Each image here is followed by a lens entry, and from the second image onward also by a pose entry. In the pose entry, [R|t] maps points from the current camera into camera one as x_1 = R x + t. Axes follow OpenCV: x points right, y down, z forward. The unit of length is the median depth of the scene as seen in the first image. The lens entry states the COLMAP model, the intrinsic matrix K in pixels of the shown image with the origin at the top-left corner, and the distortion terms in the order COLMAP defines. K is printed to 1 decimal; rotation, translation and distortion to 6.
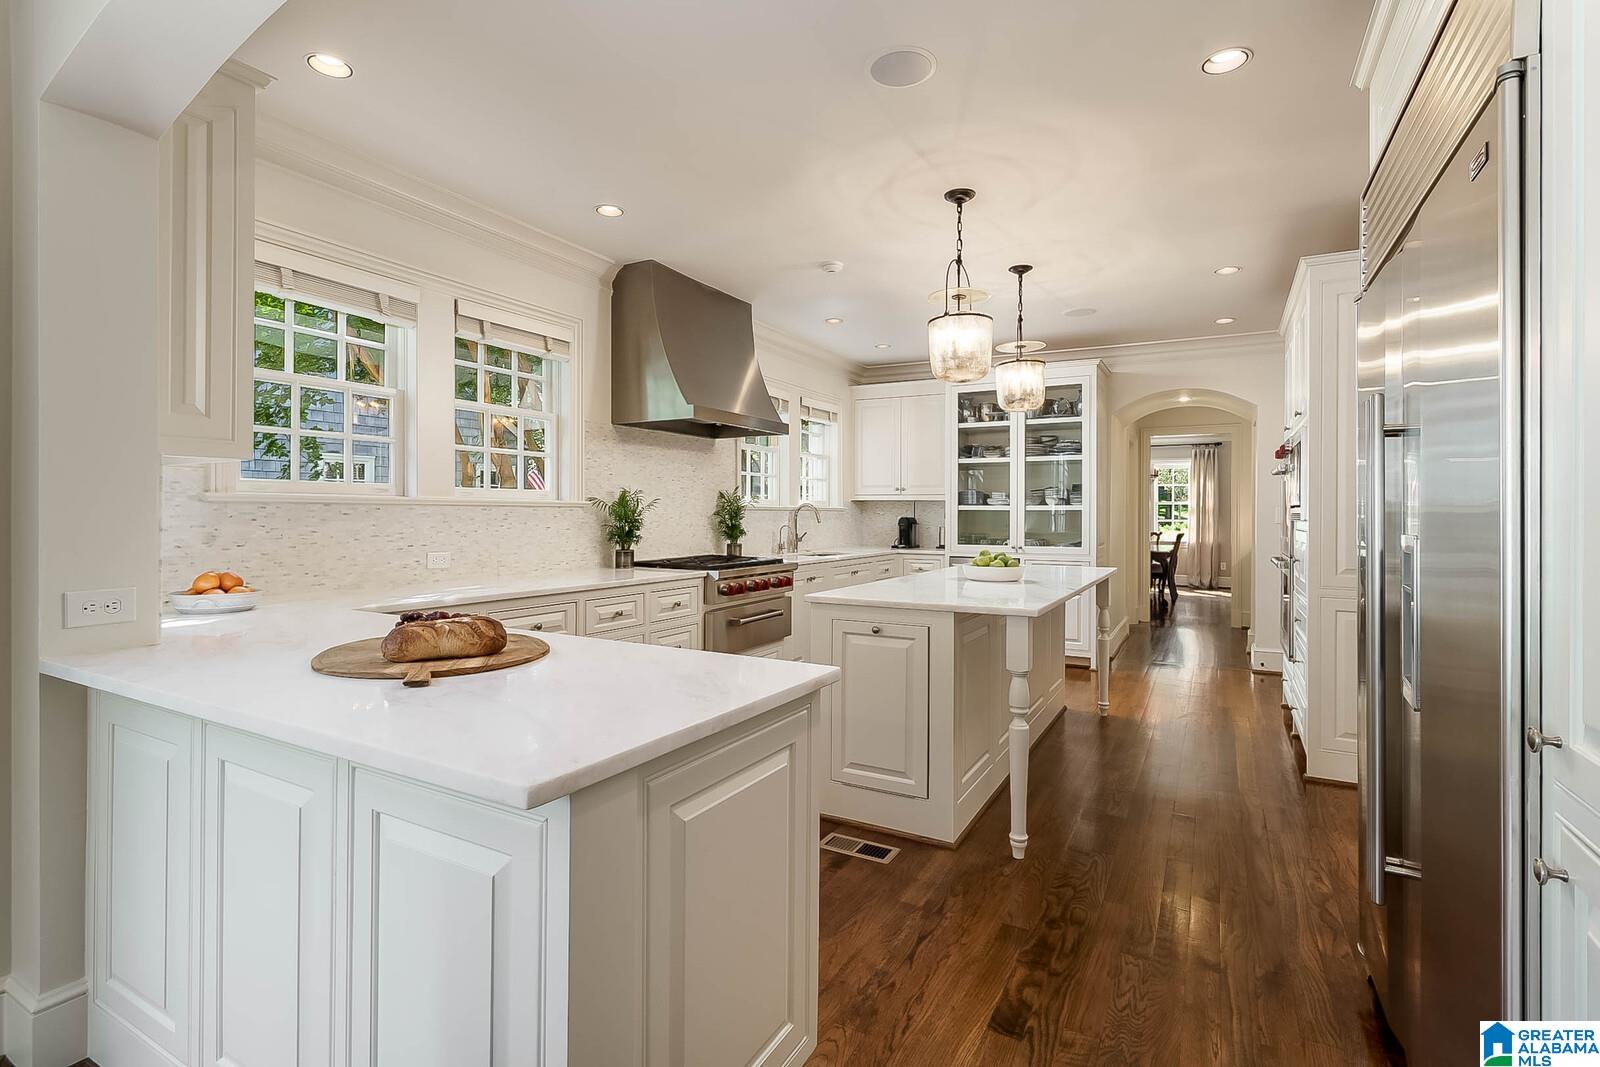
lens RADIAL K [[758.6, 0, 796.4], [0, 758.6, 513.6], [0, 0, 1]] dist [-0.000215, -0.000109]
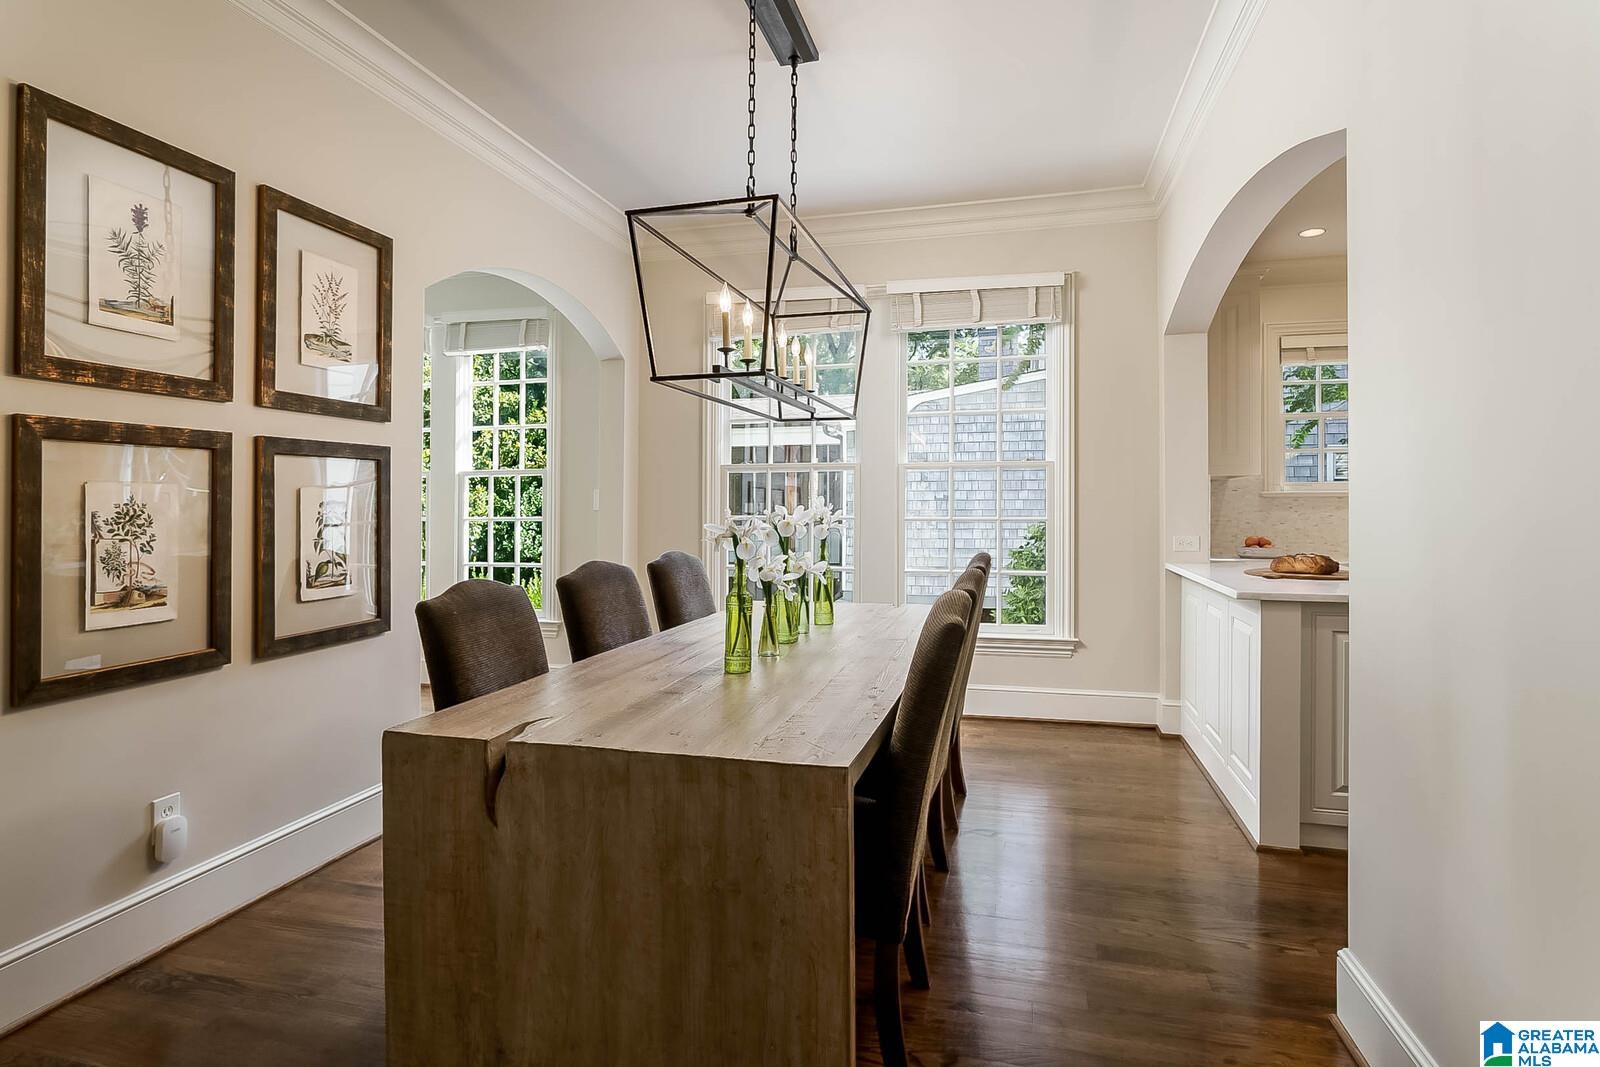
lens RADIAL K [[821.2, 0, 801.6], [0, 821.2, 503.4], [0, 0, 1]] dist [-0.002121, -0.000230]
pose [[0.247148, -0.007019, -0.968952, 0.844859], [0.002565, 0.999975, -0.006589, 0.009256], [0.968974, -0.000857, 0.247160, -0.526398]]
